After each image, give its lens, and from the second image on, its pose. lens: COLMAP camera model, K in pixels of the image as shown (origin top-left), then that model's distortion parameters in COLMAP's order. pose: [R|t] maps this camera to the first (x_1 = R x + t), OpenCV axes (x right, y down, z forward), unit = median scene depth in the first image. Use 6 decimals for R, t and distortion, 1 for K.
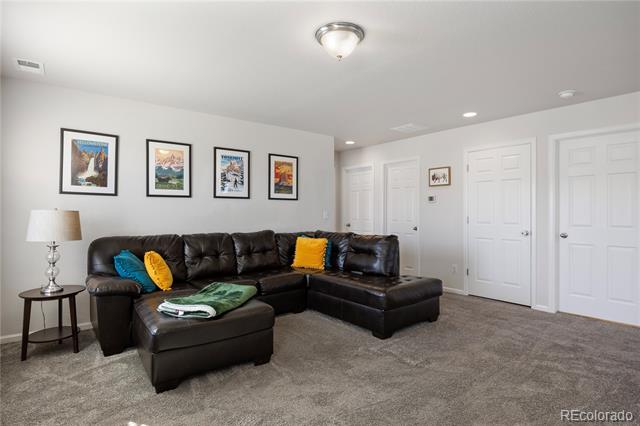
lens RADIAL K [[334.5, 0, 320.0], [0, 334.5, 213.0], [0, 0, 1]] dist [-0.007652, -0.001114]
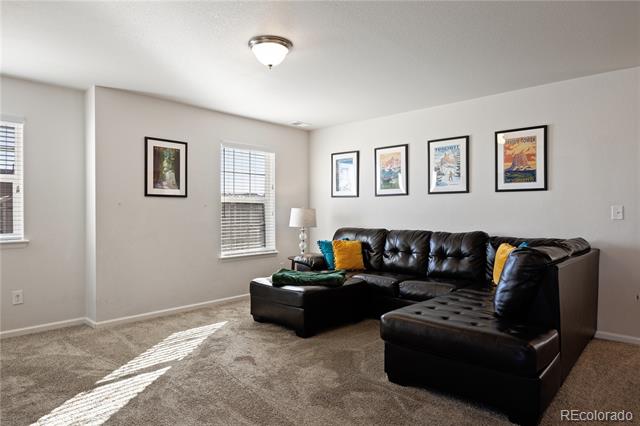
lens RADIAL K [[400.2, 0, 343.3], [0, 400.2, 218.5], [0, 0, 1]] dist [-0.019970, 0.000204]
pose [[0.175548, 0.020591, -0.984256, 0.770925], [0.004503, 0.999754, 0.021718, -0.001146], [0.984461, -0.008244, 0.175412, 0.554453]]
